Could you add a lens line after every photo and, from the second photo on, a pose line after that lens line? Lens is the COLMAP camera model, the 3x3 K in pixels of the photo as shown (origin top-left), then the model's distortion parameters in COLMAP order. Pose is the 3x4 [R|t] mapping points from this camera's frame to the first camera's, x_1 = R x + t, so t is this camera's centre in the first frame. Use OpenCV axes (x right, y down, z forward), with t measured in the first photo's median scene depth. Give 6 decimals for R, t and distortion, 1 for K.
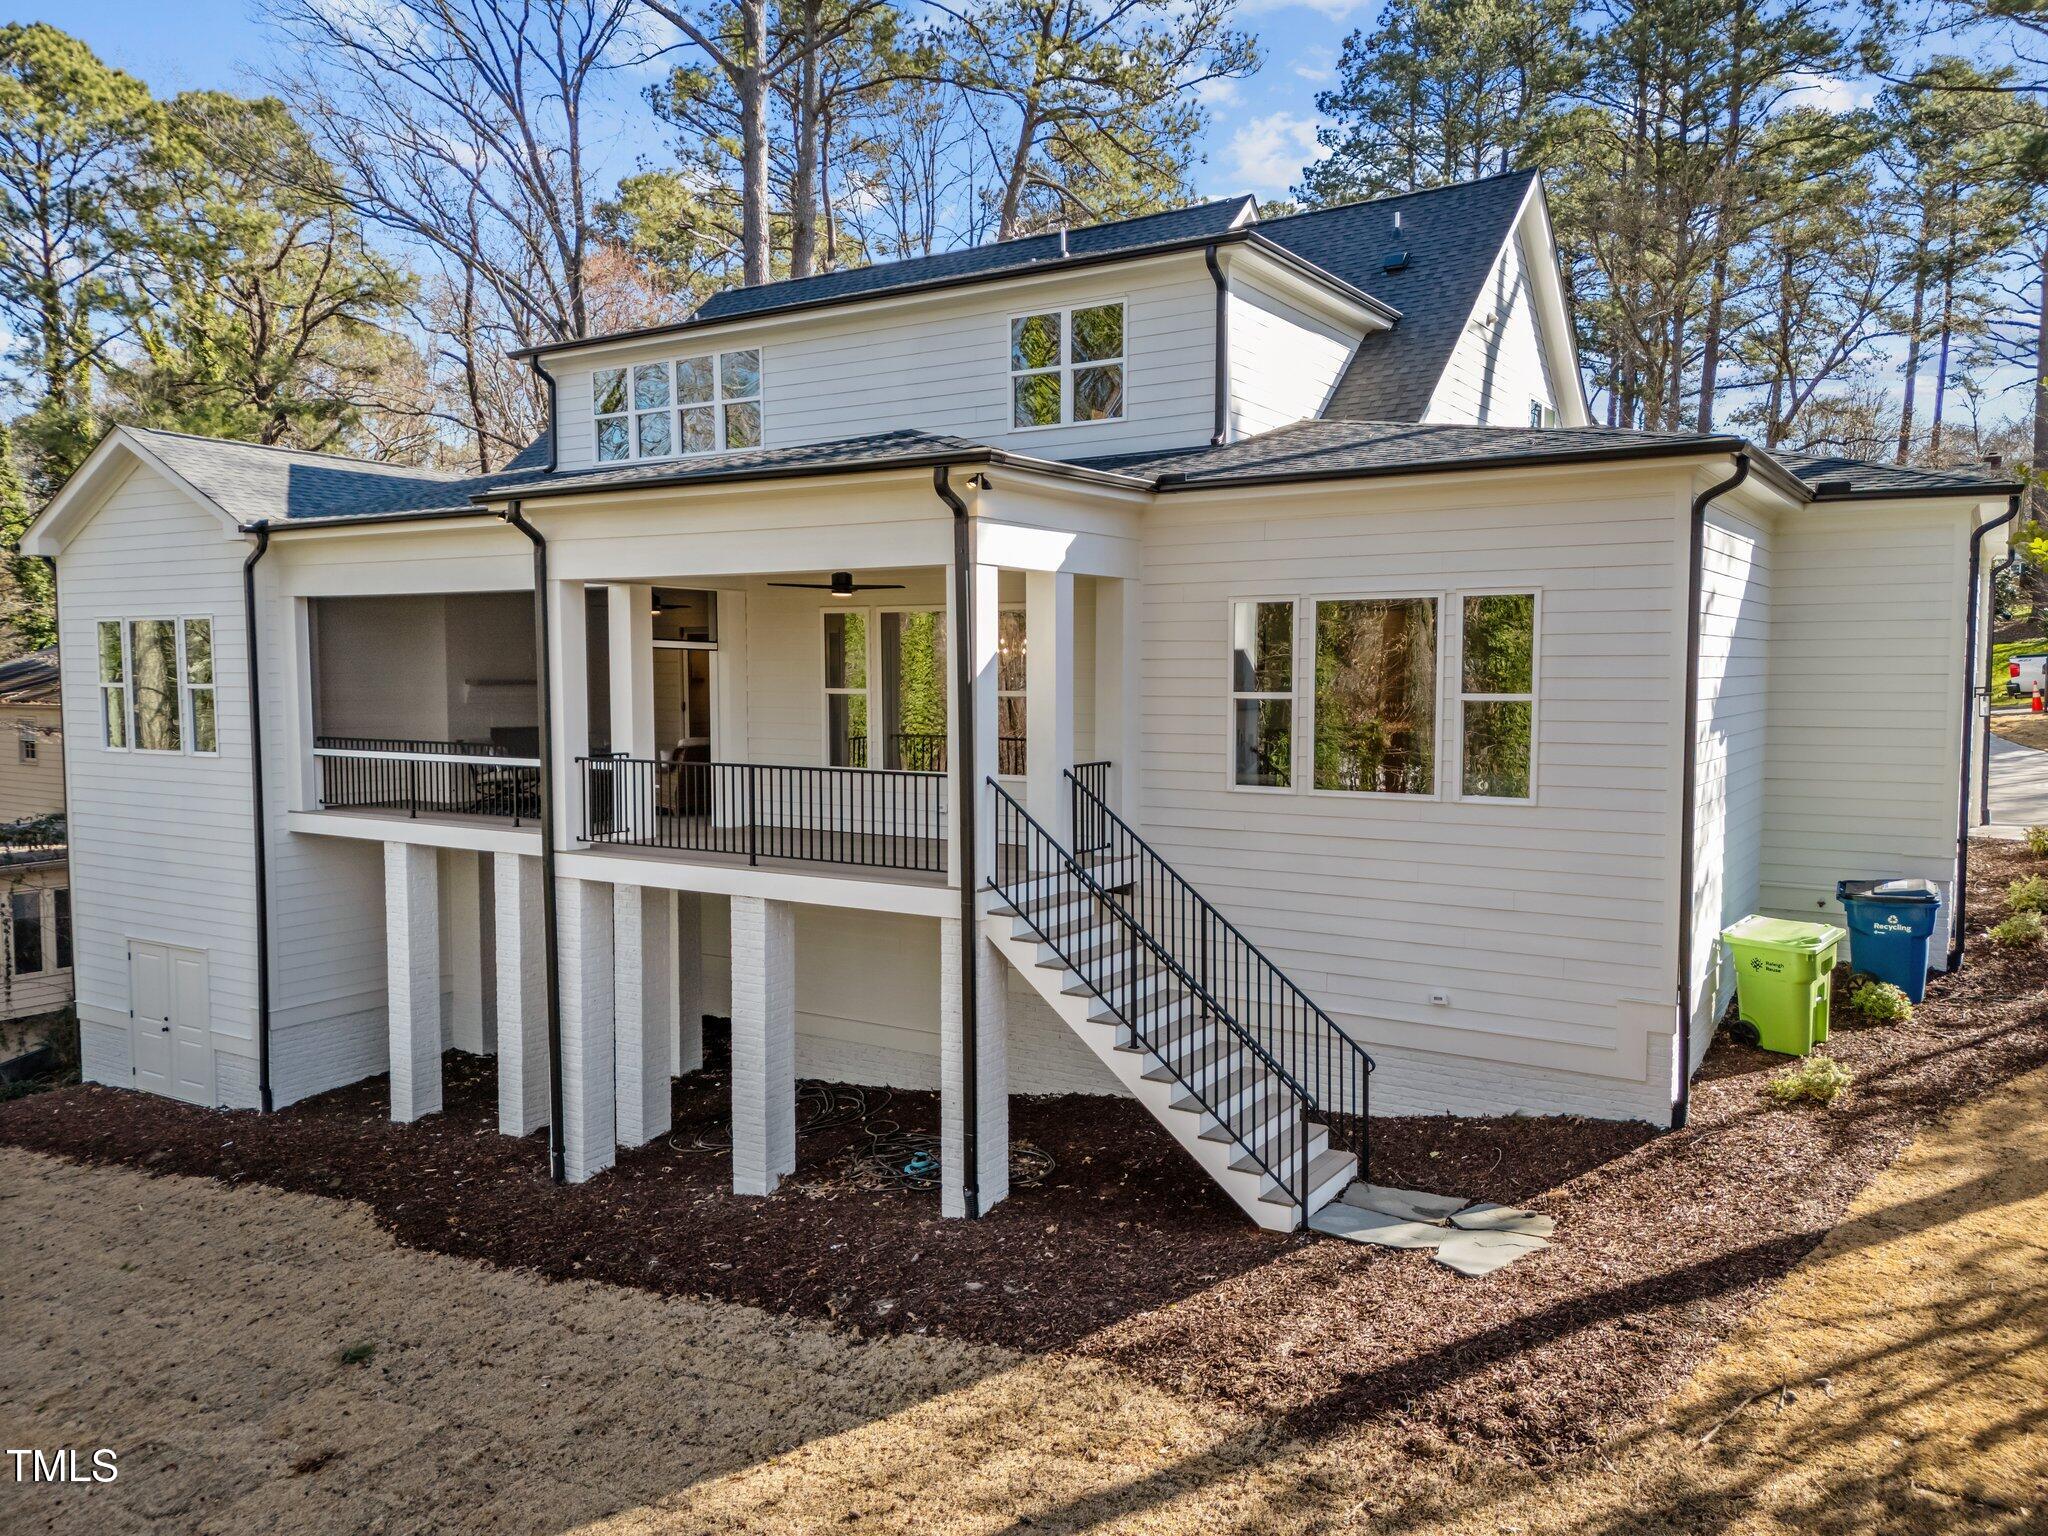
lens RADIAL K [[1503.9, 0, 1024.0], [0, 1503.9, 768.0], [0, 0, 1]] dist [0.066878, -0.058576]
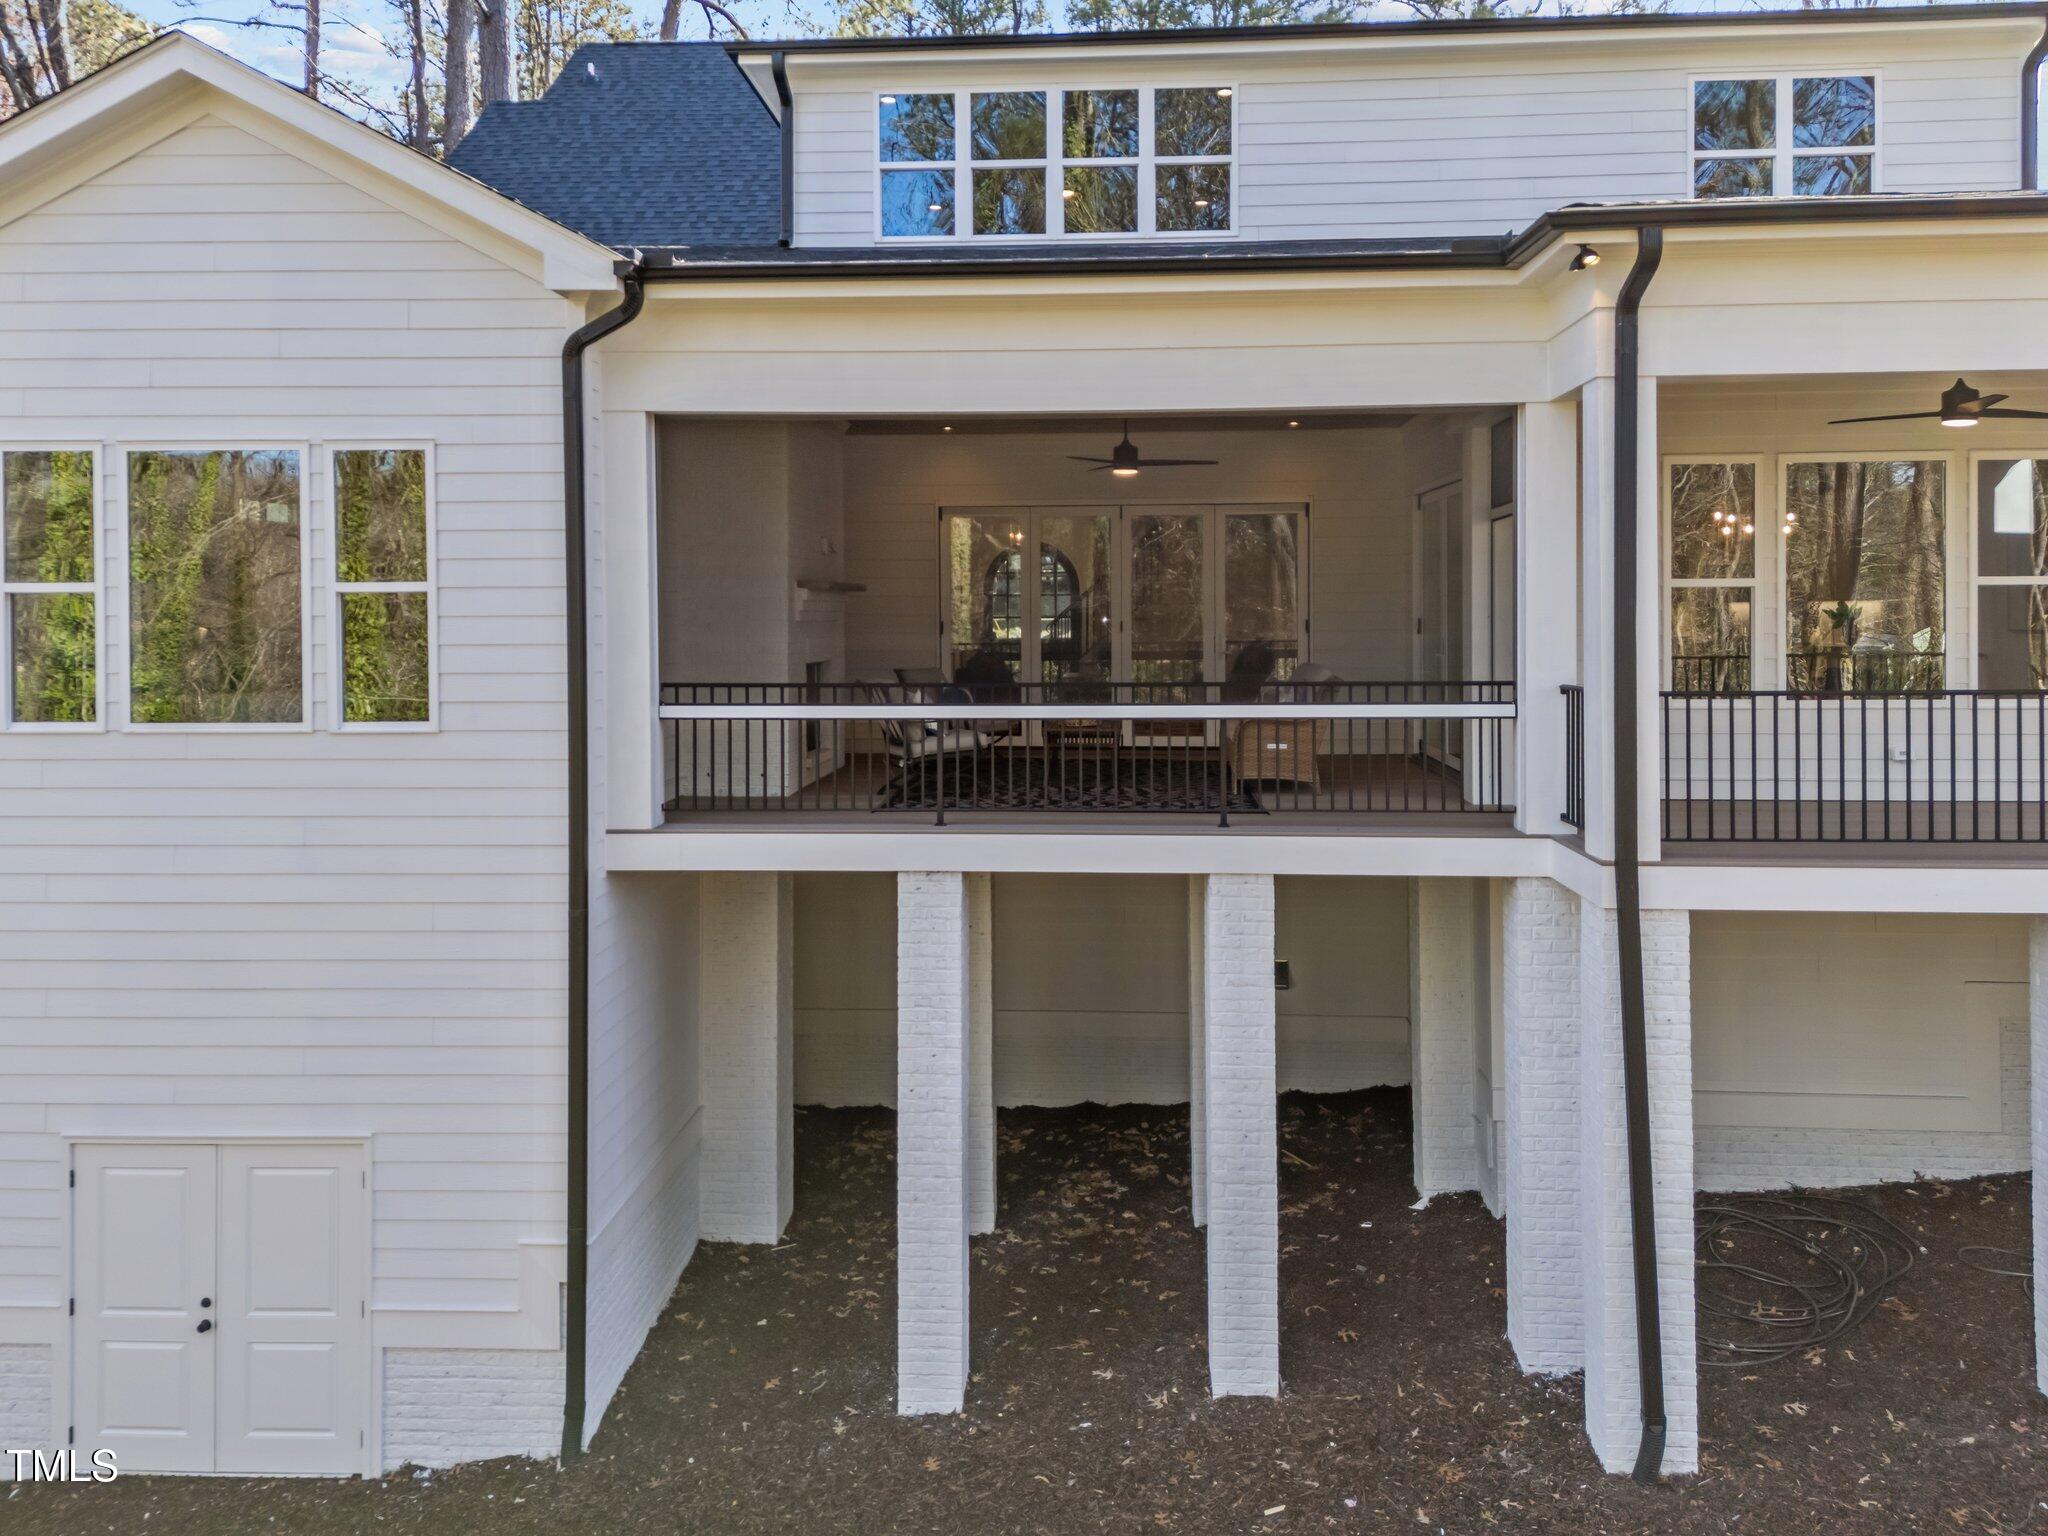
lens RADIAL K [[1531.8, 0, 1024.4], [0, 1531.8, 644.9], [0, 0, 1]] dist [0.068381, -0.050358]
pose [[0.871248, -0.013382, 0.490661, -0.686444], [0.036523, 0.998625, -0.037618, -0.010177], [-0.489482, 0.050695, 0.870538, 0.542336]]
